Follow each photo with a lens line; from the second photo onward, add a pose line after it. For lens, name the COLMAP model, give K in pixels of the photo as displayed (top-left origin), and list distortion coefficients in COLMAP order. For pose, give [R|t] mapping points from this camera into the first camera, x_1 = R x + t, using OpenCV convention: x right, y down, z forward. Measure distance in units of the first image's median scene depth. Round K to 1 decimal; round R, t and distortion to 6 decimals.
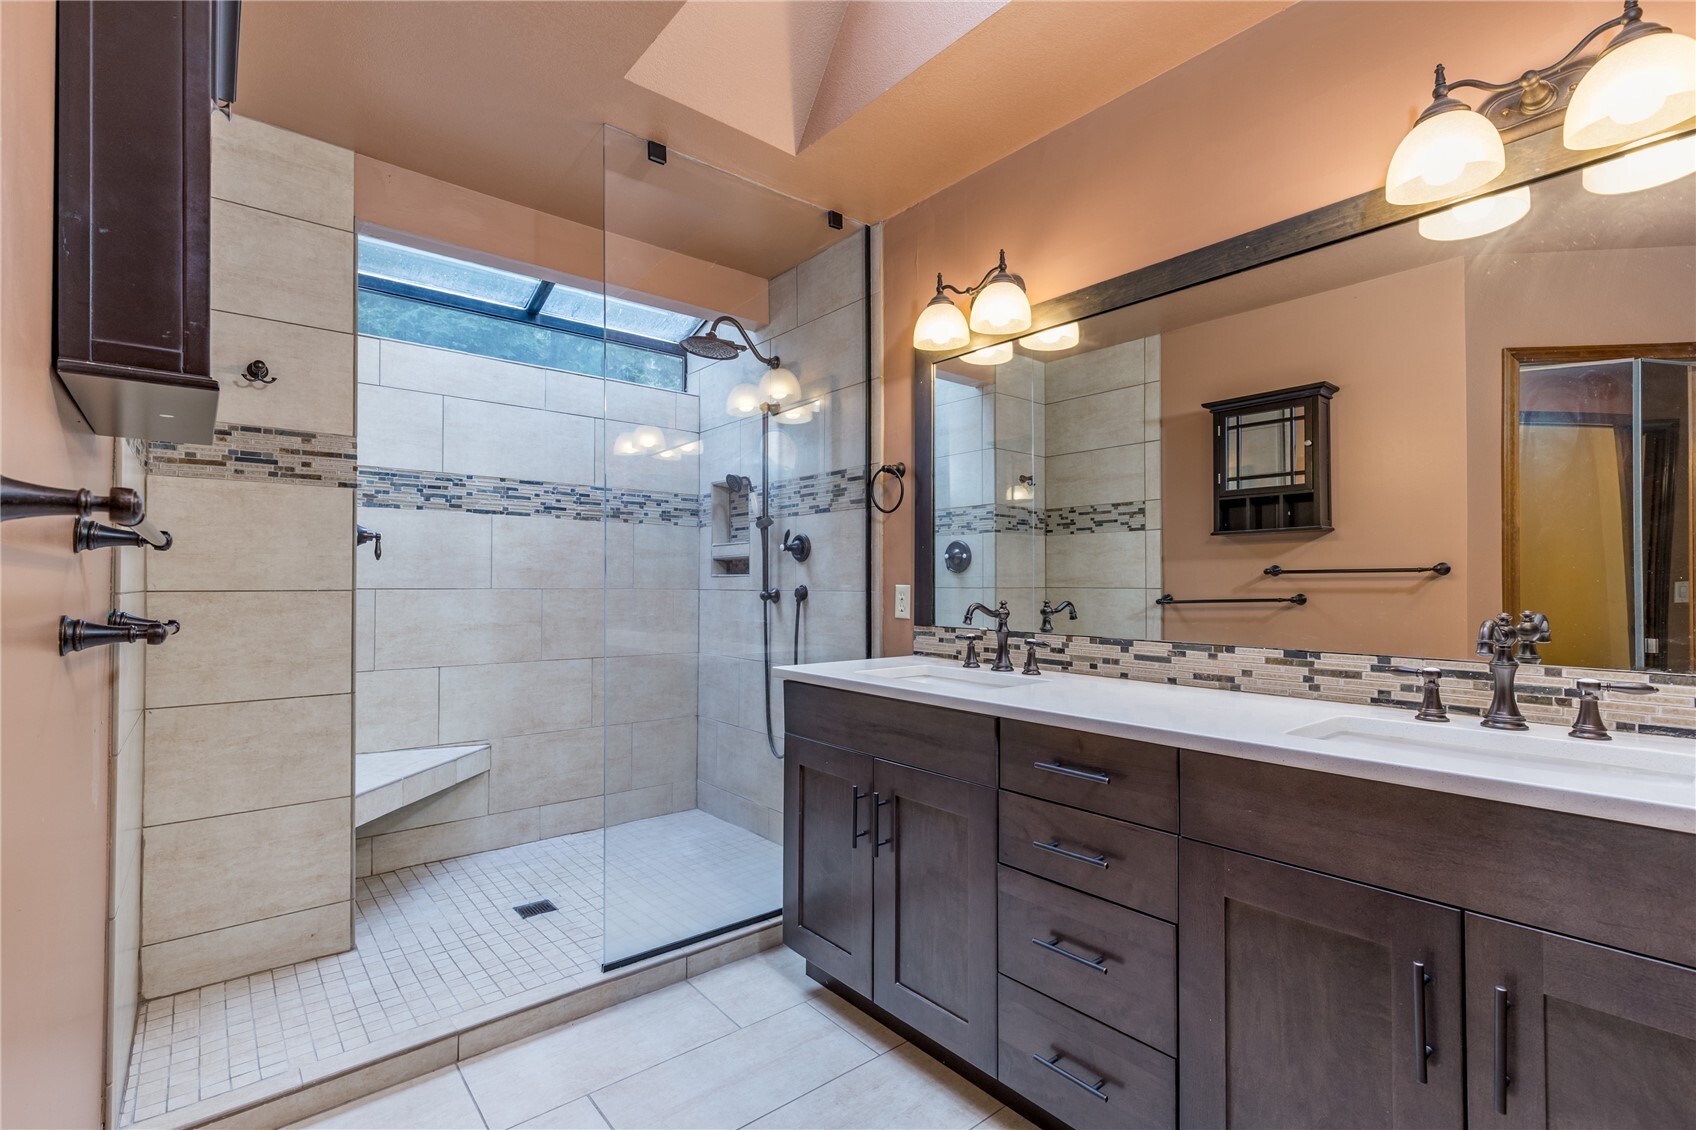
lens RADIAL K [[784.3, 0, 850.0], [0, 784.3, 575.7], [0, 0, 1]] dist [-0.002646, -0.000261]
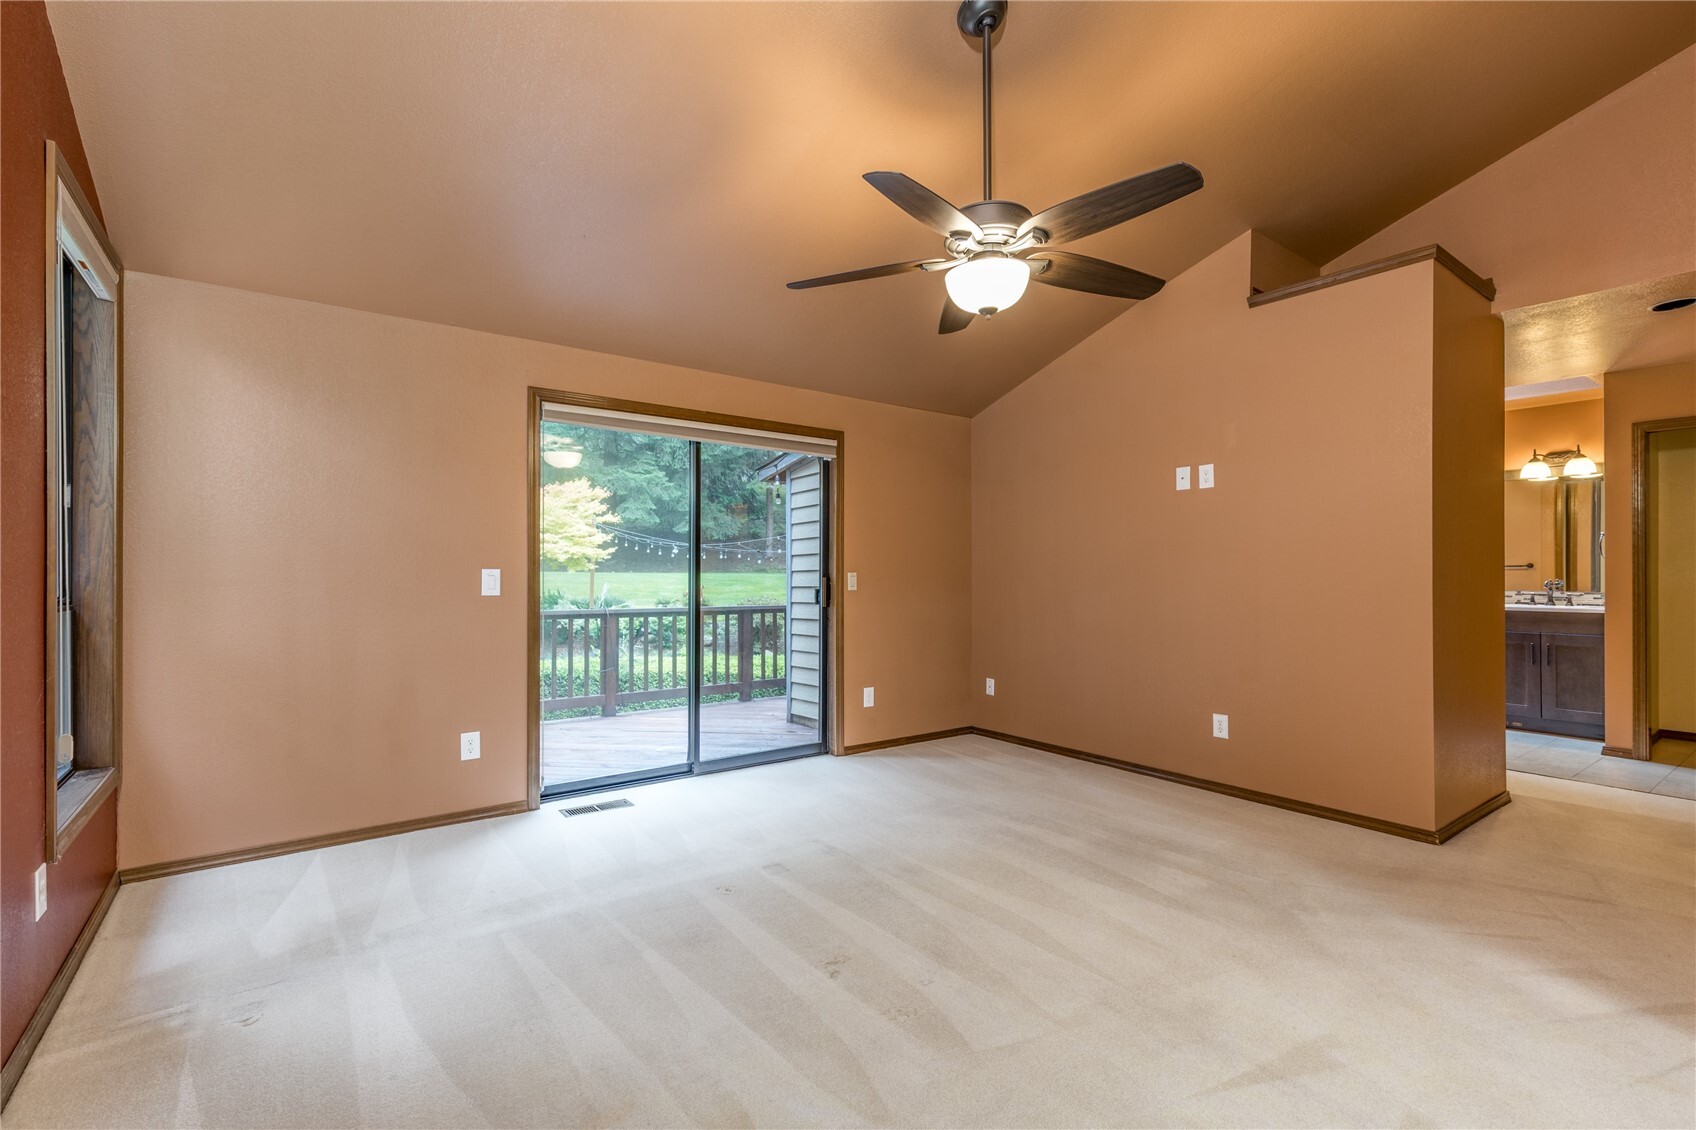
lens RADIAL K [[784.3, 0, 849.2], [0, 784.3, 563.6], [0, 0, 1]] dist [-0.002646, -0.000261]
pose [[0.998437, -0.002612, -0.055829, -2.762943], [0.002871, 0.999985, 0.004564, -0.069762], [0.055817, -0.004717, 0.998430, -3.497149]]
